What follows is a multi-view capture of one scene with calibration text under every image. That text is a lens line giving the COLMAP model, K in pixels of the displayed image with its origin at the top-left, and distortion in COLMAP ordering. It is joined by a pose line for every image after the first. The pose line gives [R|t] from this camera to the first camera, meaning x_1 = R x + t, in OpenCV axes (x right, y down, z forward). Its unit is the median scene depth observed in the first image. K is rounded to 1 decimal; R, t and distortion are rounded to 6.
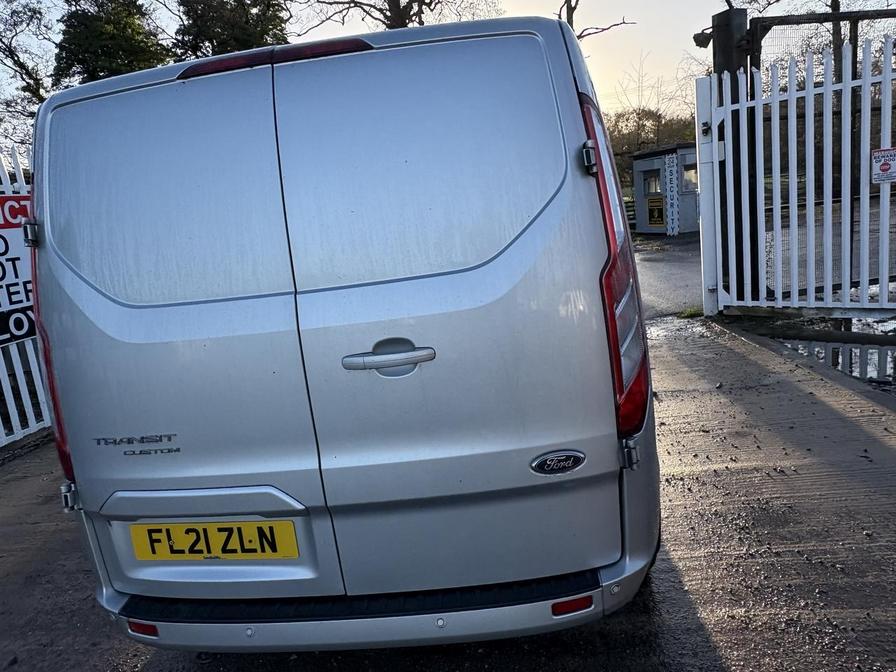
lens RADIAL K [[633.5, 0, 448.5], [0, 633.5, 331.7], [0, 0, 1]] dist [0.004690, 0.000697]
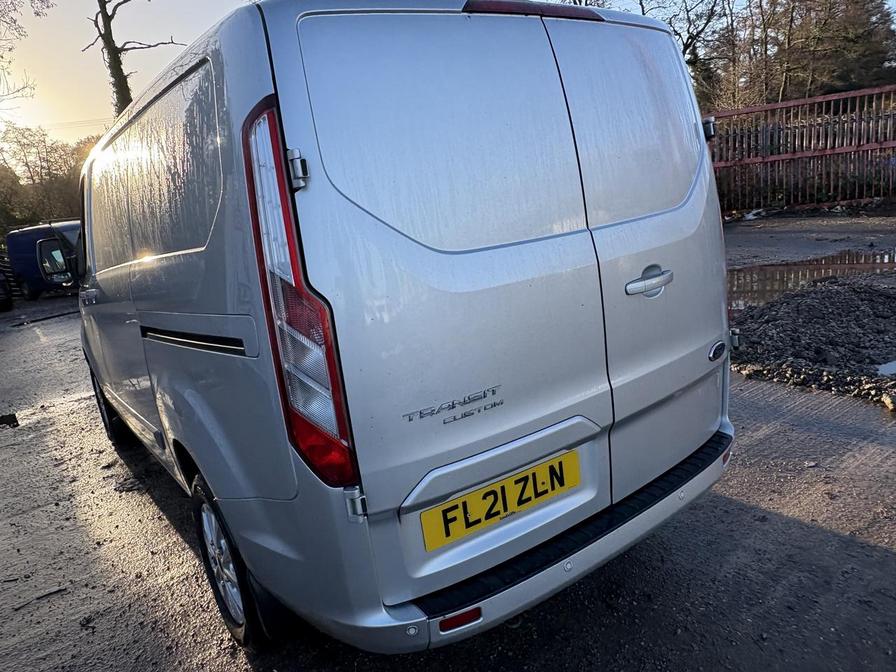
lens RADIAL K [[626.1, 0, 448.0], [0, 626.1, 336.0], [0, 0, 1]] dist [0.000463, 0.003121]
pose [[0.746444, -0.125544, 0.653498, -1.038242], [0.149009, 0.988639, 0.019726, 0.055688], [-0.648550, 0.082652, 0.756671, 0.321225]]
